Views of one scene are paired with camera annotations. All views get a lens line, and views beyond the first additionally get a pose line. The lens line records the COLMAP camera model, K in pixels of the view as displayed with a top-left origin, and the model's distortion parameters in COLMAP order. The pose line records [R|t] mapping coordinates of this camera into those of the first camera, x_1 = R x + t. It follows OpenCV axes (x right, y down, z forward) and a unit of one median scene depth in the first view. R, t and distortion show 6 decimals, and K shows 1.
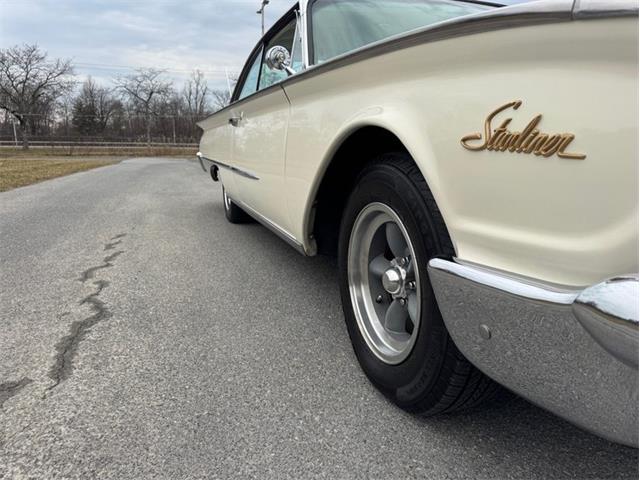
lens RADIAL K [[450.4, 0, 320.5], [0, 450.4, 249.6], [0, 0, 1]] dist [0.008854, -0.008397]
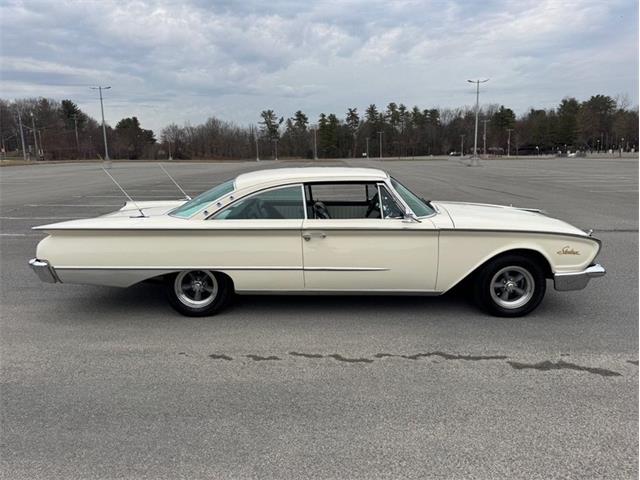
lens RADIAL K [[451.0, 0, 316.7], [0, 451.0, 242.0], [0, 0, 1]] dist [0.042467, -0.045515]
pose [[0.344483, -0.191371, 0.919080, -1.986708], [0.214998, 0.969065, 0.121195, -0.570945], [-0.913842, 0.155851, 0.374971, 0.534742]]
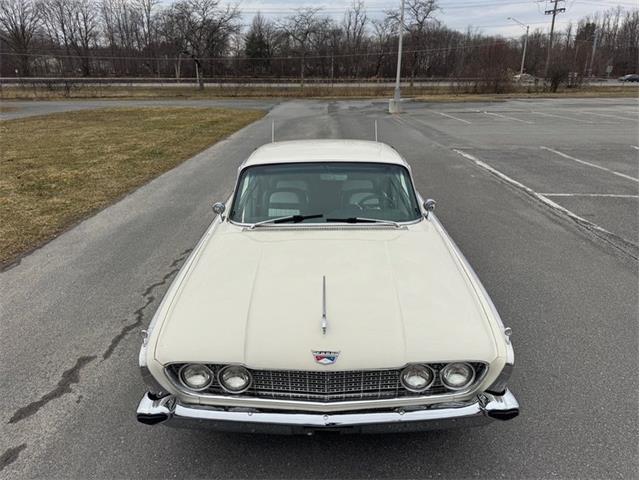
lens RADIAL K [[455.4, 0, 320.0], [0, 455.4, 240.0], [0, 0, 1]] dist [0.011572, -0.008564]
pose [[0.942227, 0.109894, -0.316435, 0.838915], [-0.068344, 0.987852, 0.139565, -0.520218], [0.327928, -0.109875, 0.938291, -0.631105]]
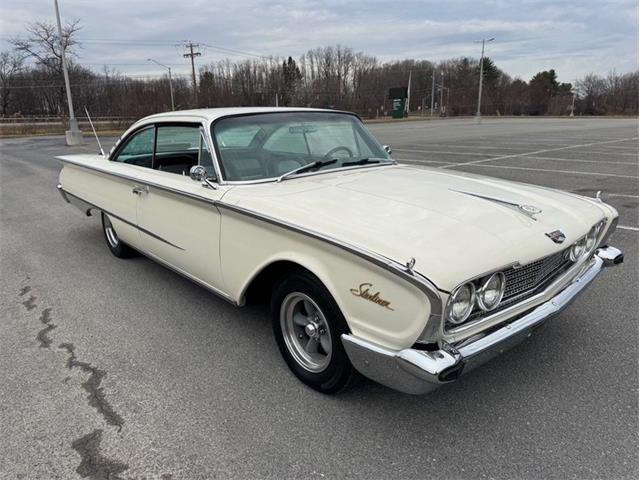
lens RADIAL K [[453.7, 0, 318.2], [0, 453.7, 238.8], [0, 0, 1]] dist [0.037206, -0.041509]
pose [[0.929068, -0.115800, 0.351315, -0.243776], [0.099372, 0.992957, 0.064506, -0.238343], [-0.356311, -0.025020, 0.934033, -0.447561]]
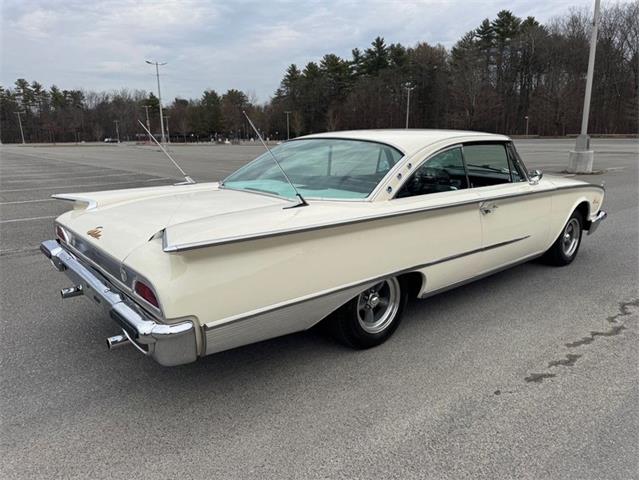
lens RADIAL K [[445.4, 0, 316.6], [0, 445.4, 253.5], [0, 0, 1]] dist [0.039760, -0.049735]
pose [[-0.364524, -0.238447, 0.900147, -1.455501], [0.200146, 0.924005, 0.325818, -0.849228], [-0.909431, 0.298929, -0.289098, 2.307775]]
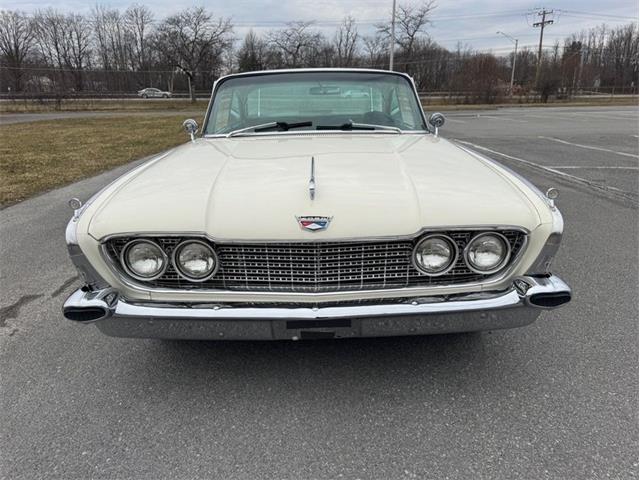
lens RADIAL K [[453.7, 0, 318.2], [0, 453.7, 238.8], [0, 0, 1]] dist [0.037206, -0.041509]
pose [[0.946055, 0.085523, -0.312515, 0.806179], [-0.057582, 0.993560, 0.097583, -0.175247], [0.318848, -0.074323, 0.944887, -0.427100]]
